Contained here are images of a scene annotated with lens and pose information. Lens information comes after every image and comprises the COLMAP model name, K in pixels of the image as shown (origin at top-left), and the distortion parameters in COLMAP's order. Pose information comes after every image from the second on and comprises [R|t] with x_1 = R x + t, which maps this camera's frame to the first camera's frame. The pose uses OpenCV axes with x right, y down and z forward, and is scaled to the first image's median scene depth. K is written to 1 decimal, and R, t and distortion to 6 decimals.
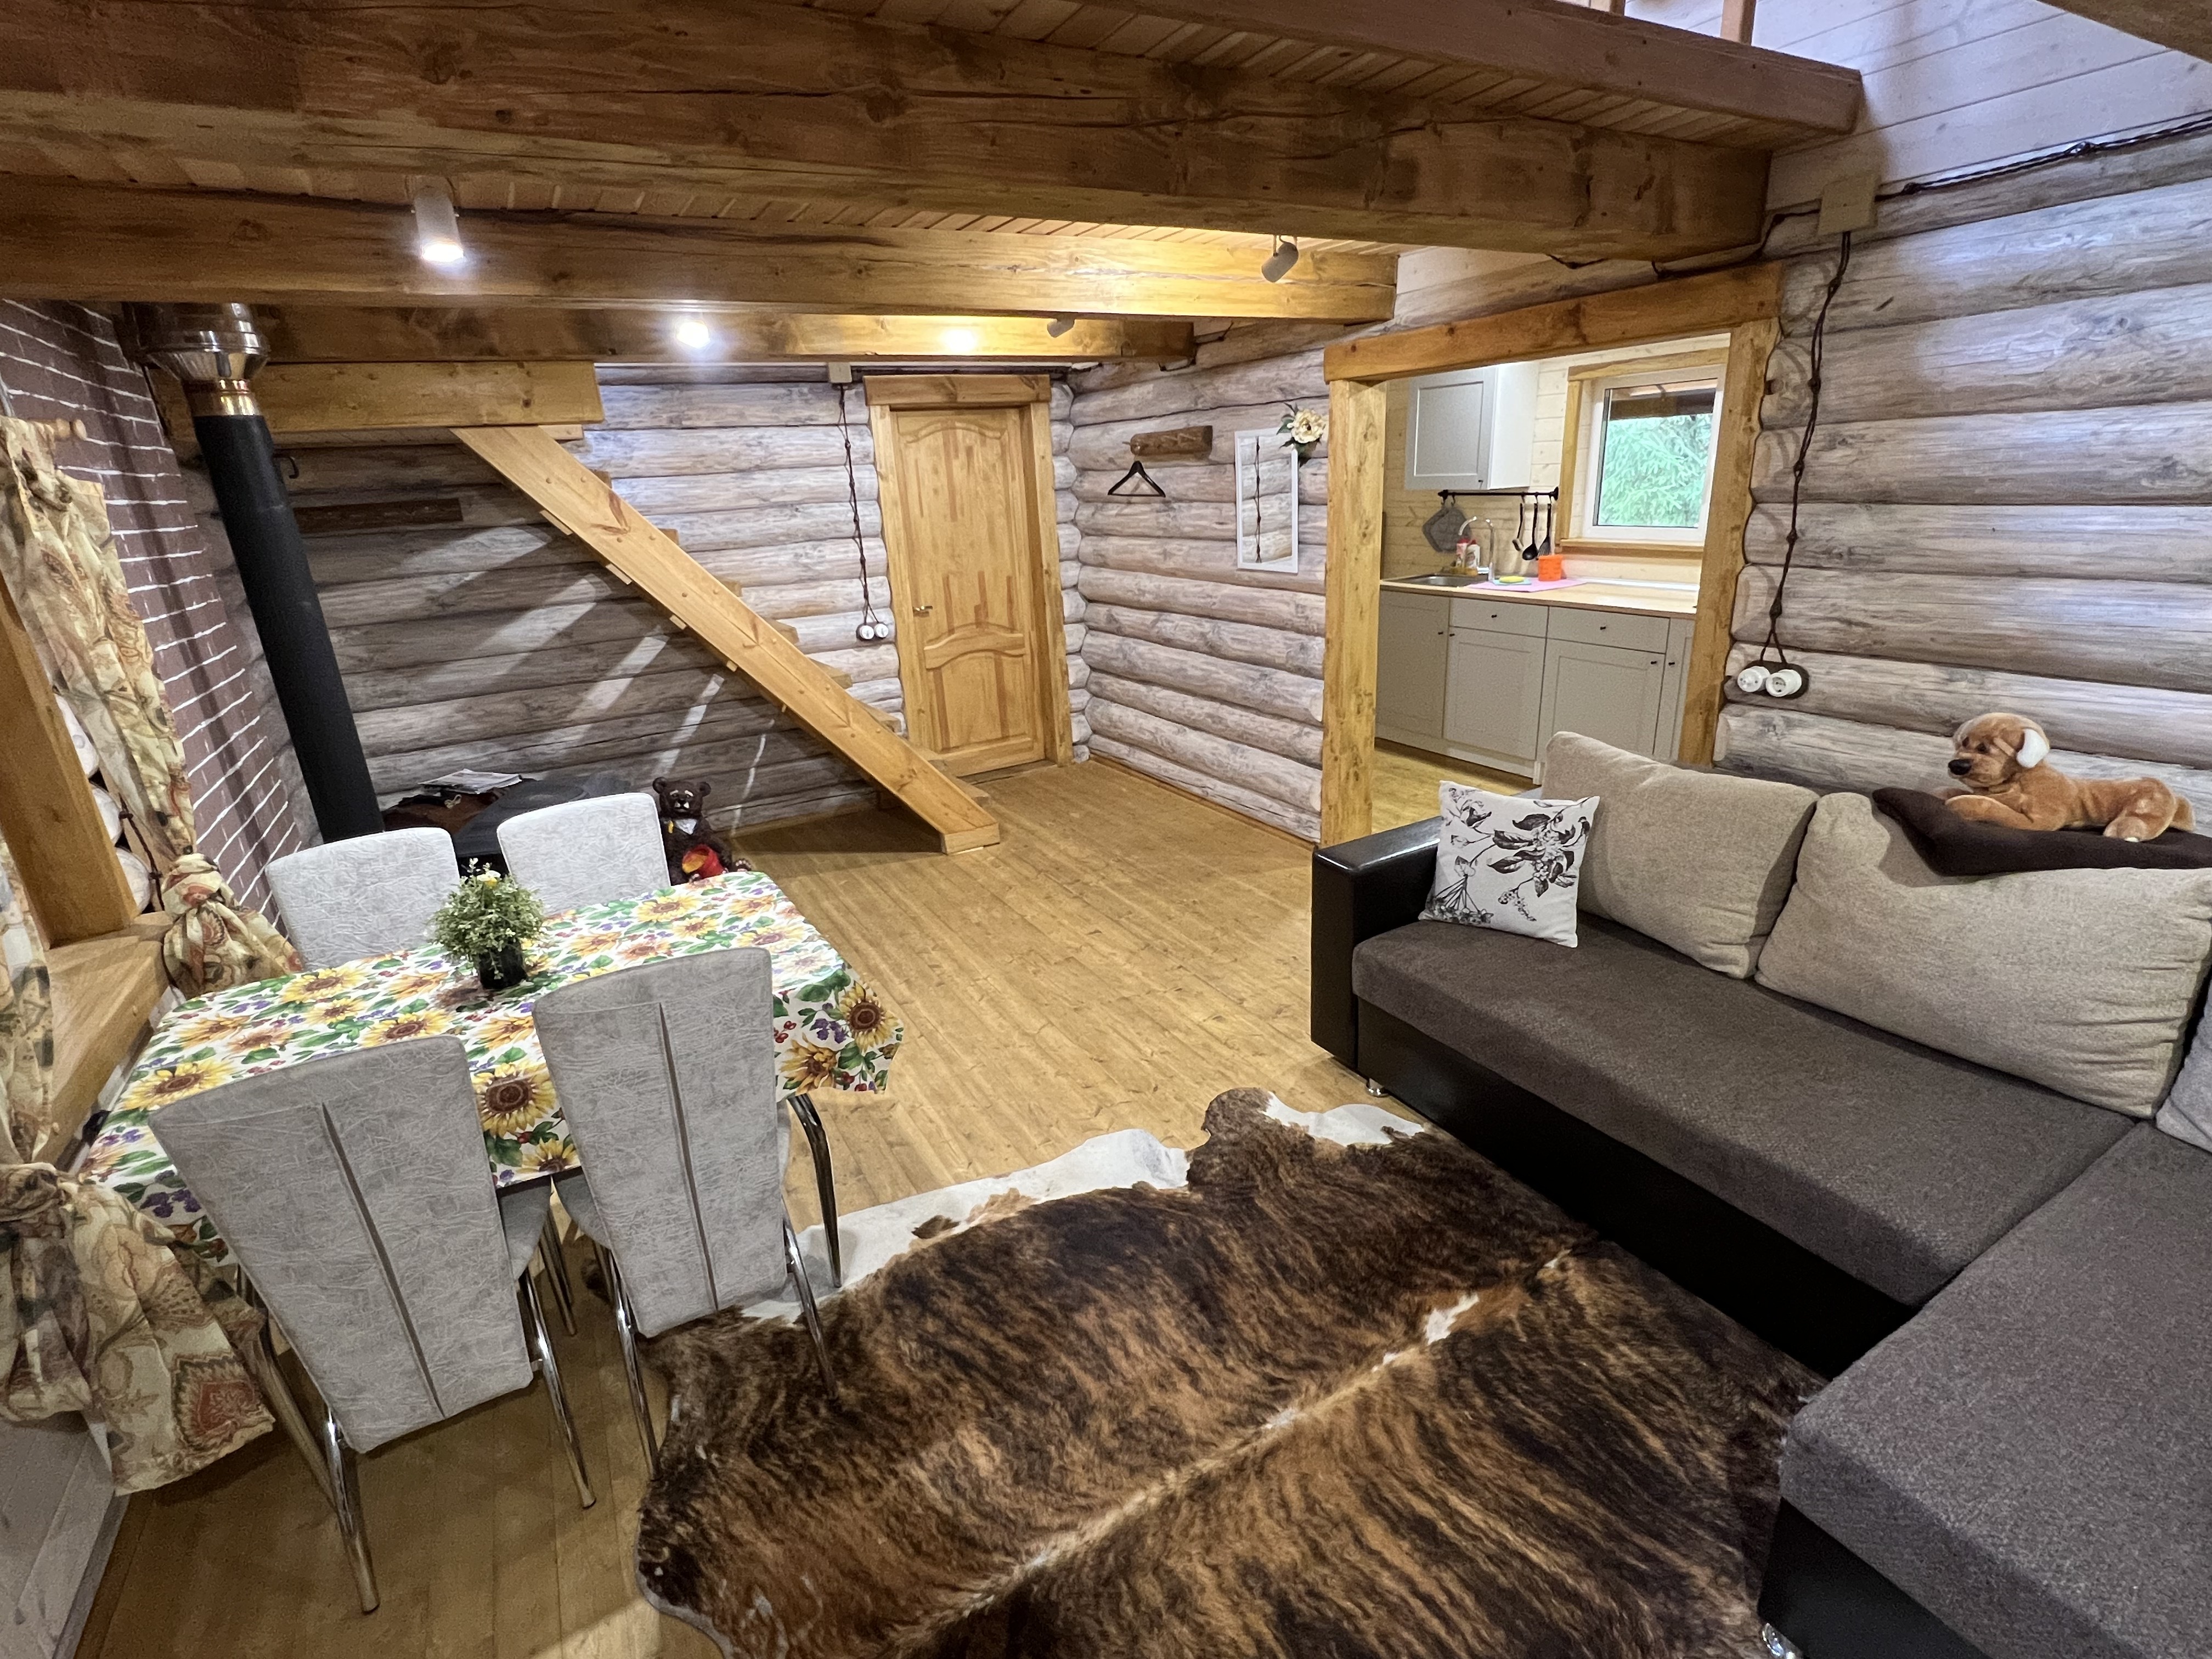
lens RADIAL K [[1037.0, 0, 1106.0], [0, 1037.0, 829.5], [0, 0, 1]] dist [-0.000337, 0.000251]
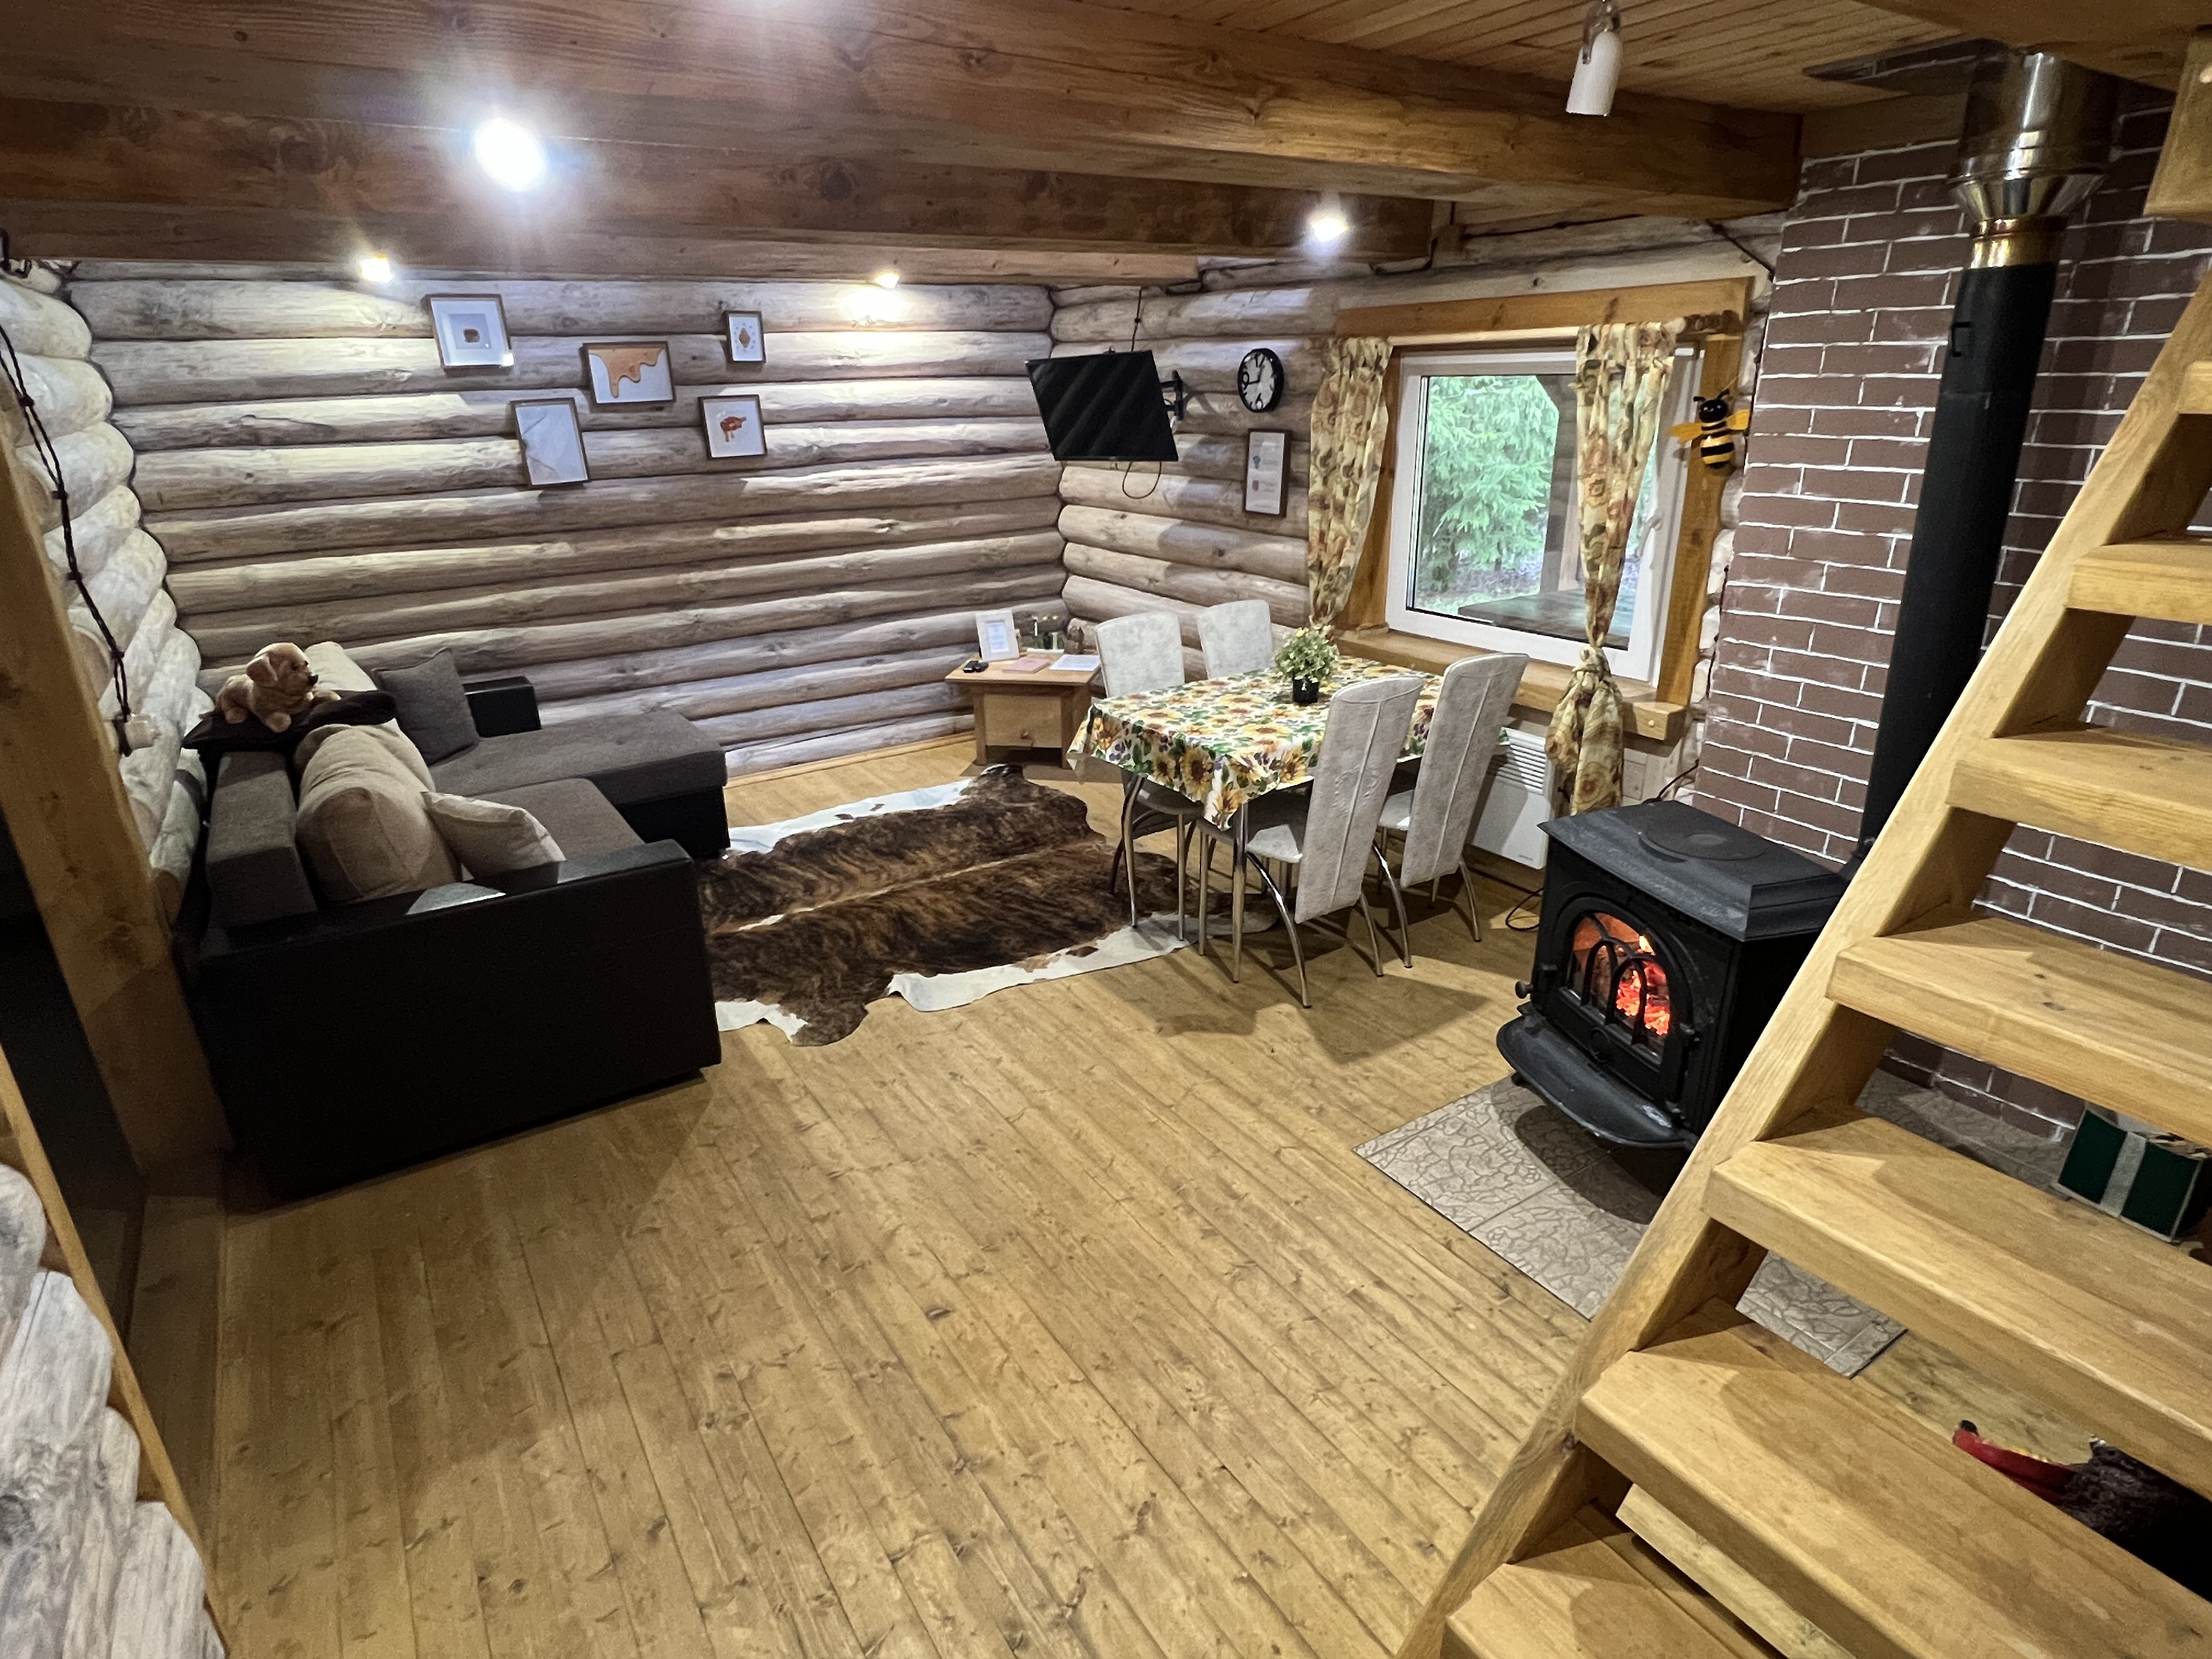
lens RADIAL K [[1234.8, 0, 1106.0], [0, 1234.8, 829.5], [0, 0, 1]] dist [0.000601, -0.000713]
pose [[-0.995561, 0.091078, -0.023710, -0.176754], [0.054774, 0.765594, 0.640988, -0.821539], [0.076533, 0.636844, -0.767184, 2.228171]]
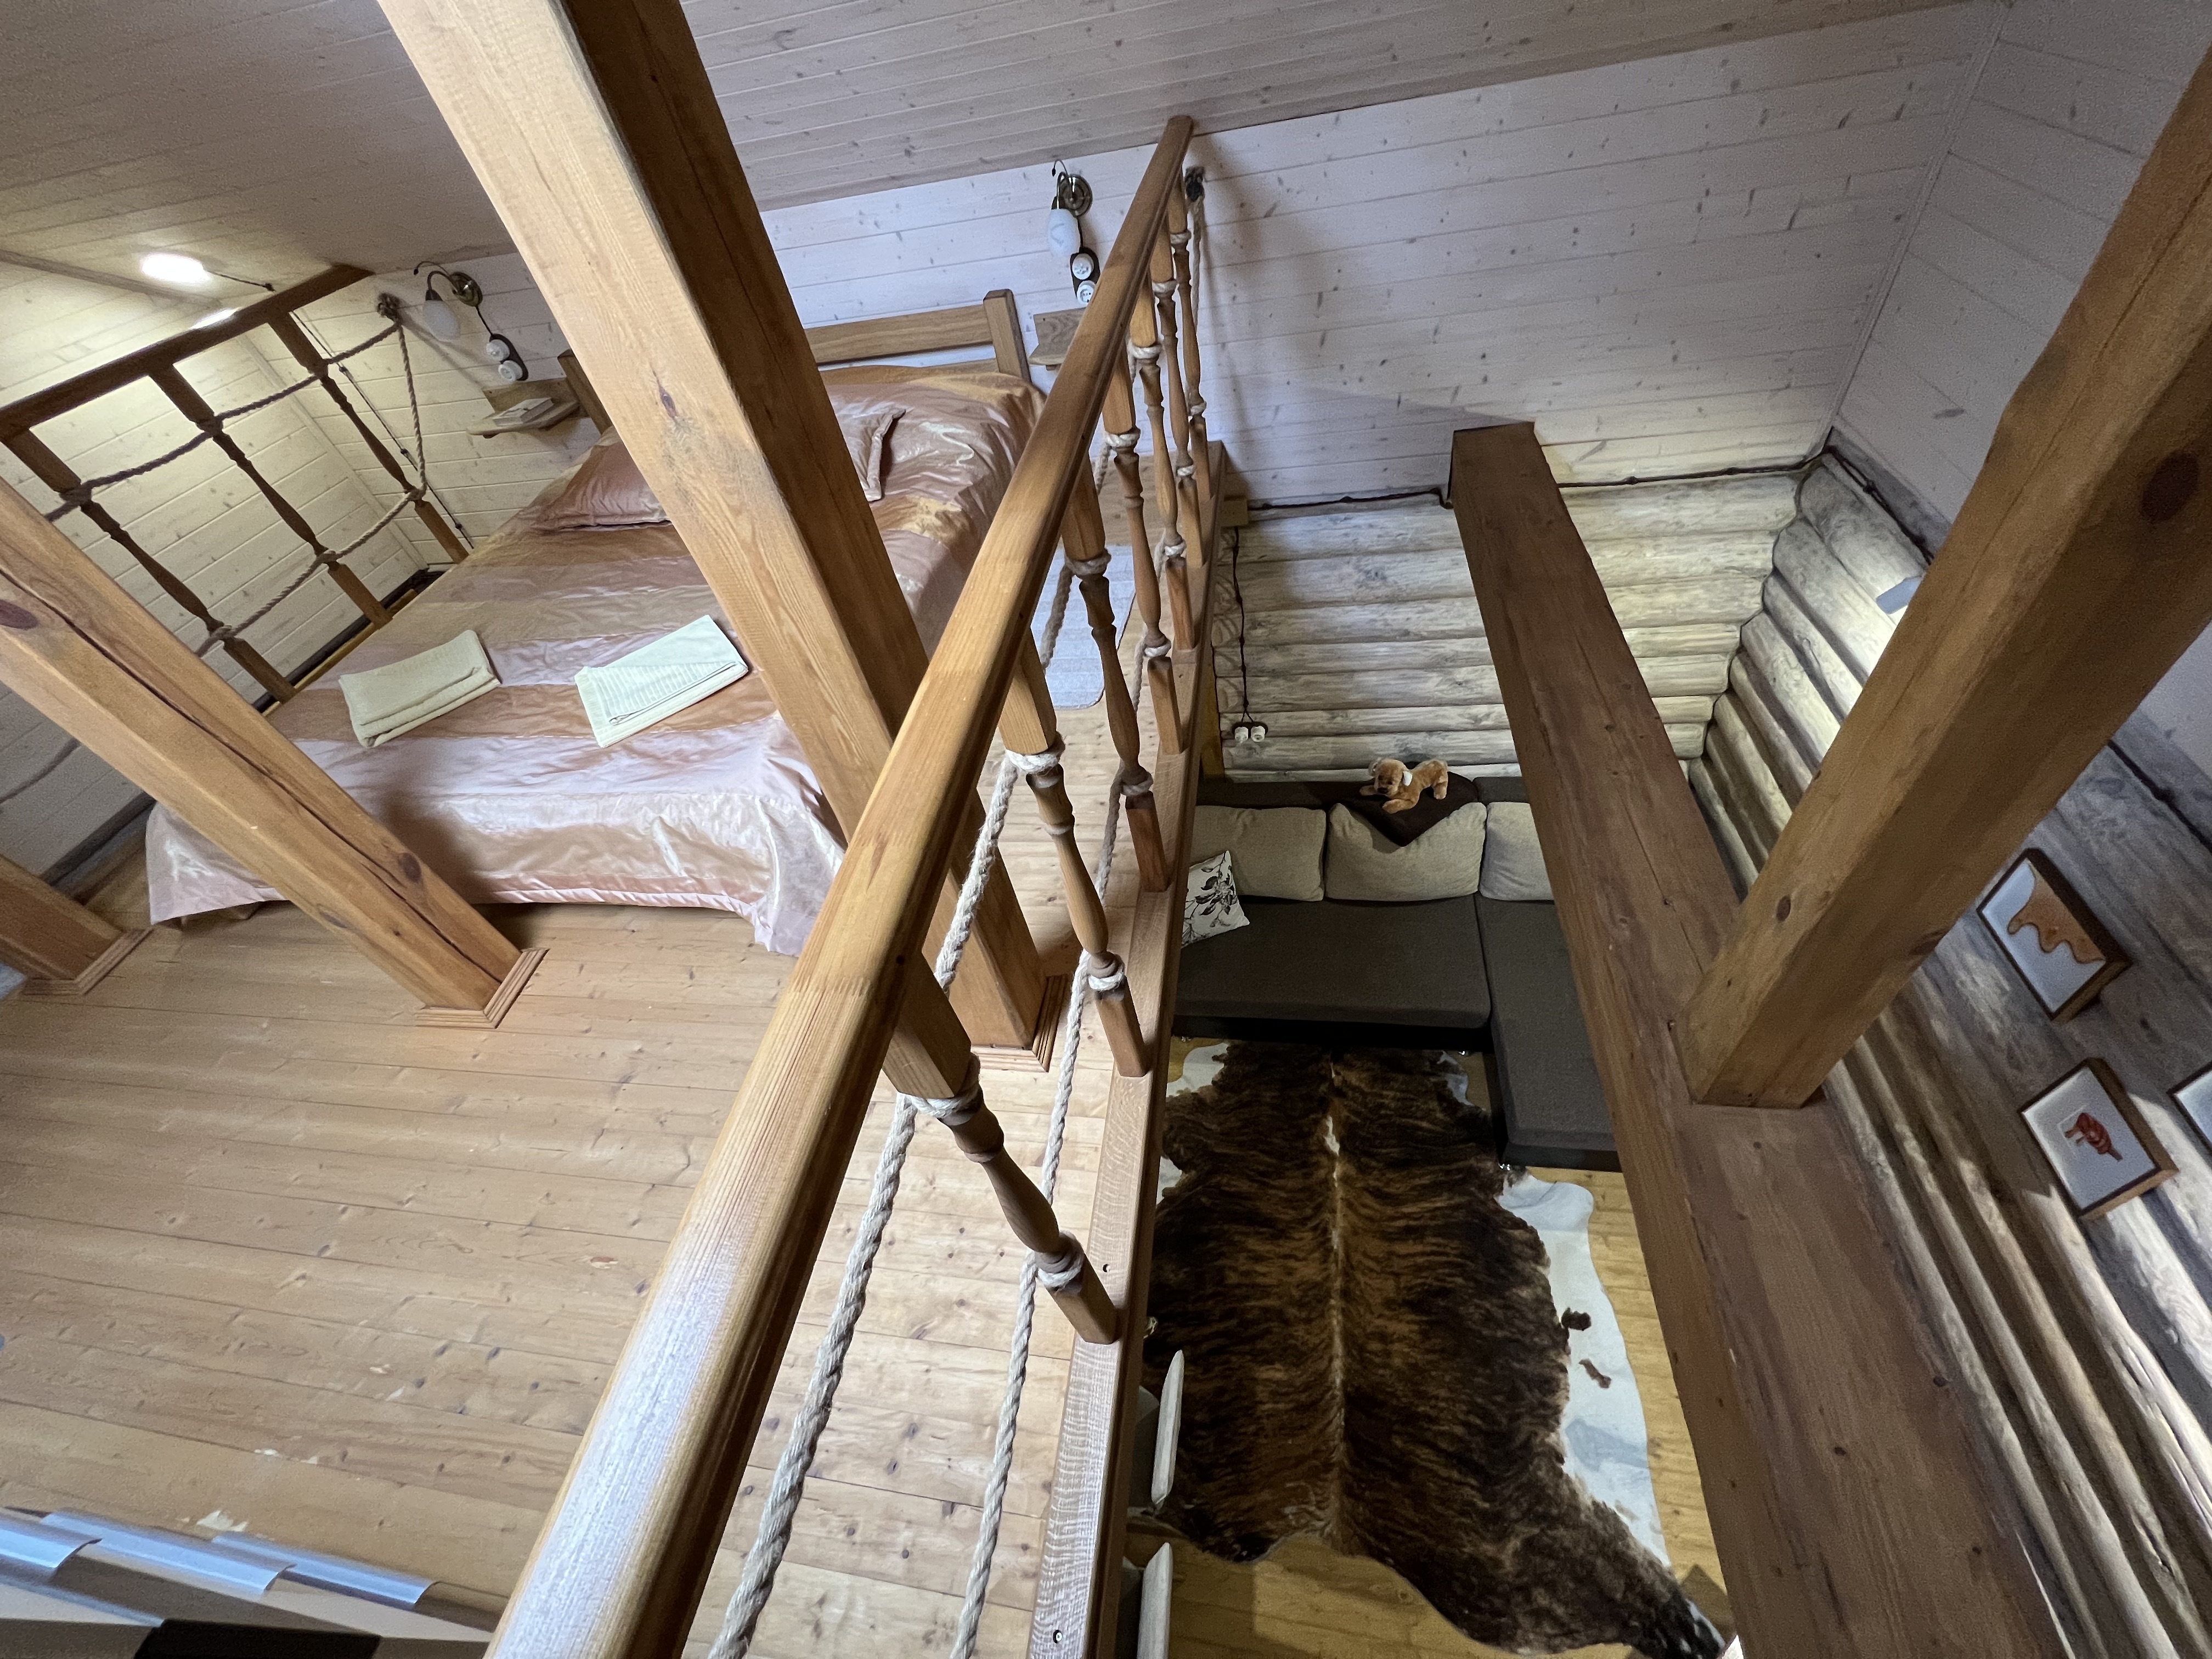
lens RADIAL K [[883.6, 0, 1106.0], [0, 883.6, 829.5], [0, 0, 1]] dist [0.012163, 0.000202]
pose [[0.620116, -0.597928, 0.507877, -0.455491], [0.376148, 0.794727, 0.476364, -0.965320], [-0.688454, -0.104364, 0.717732, 0.060126]]
